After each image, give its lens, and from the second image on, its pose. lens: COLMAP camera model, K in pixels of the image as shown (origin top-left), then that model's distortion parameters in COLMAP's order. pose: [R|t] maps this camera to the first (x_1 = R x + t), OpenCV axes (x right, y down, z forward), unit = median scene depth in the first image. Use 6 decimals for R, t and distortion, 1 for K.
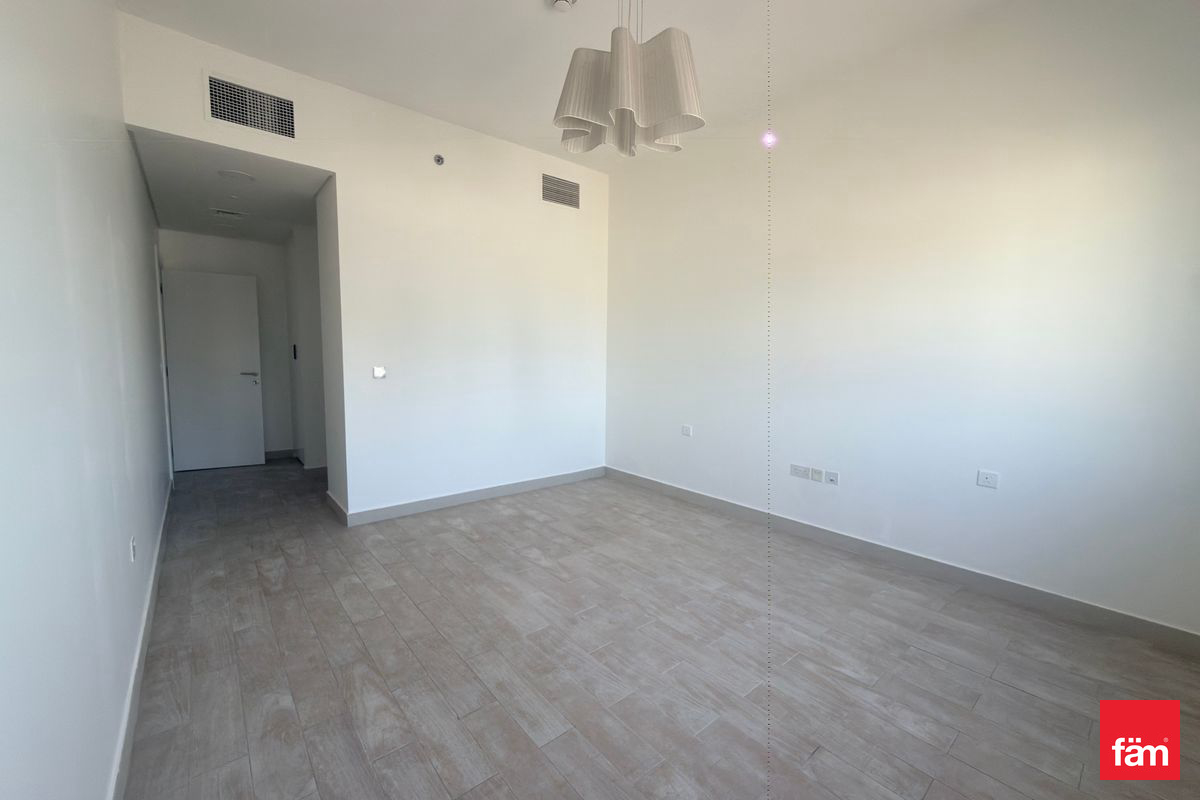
lens RADIAL K [[475.4, 0, 603.1], [0, 475.4, 400.9], [0, 0, 1]] dist [0.000982, 0.000181]
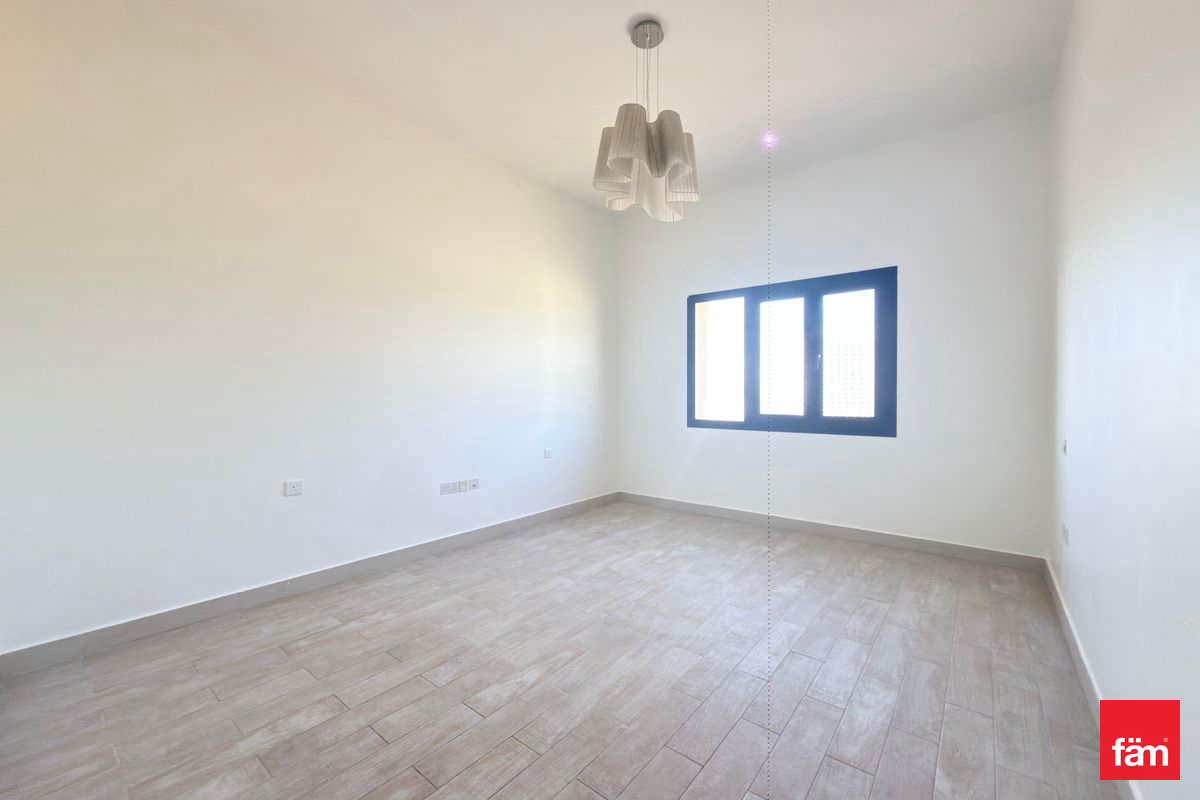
lens RADIAL K [[475.4, 0, 603.1], [0, 475.4, 400.9], [0, 0, 1]] dist [0.000982, 0.000181]
pose [[-0.189387, -0.027969, 0.981504, -0.855524], [0.088556, 0.995034, 0.045442, -0.077812], [-0.977901, 0.095524, -0.185970, 1.058785]]
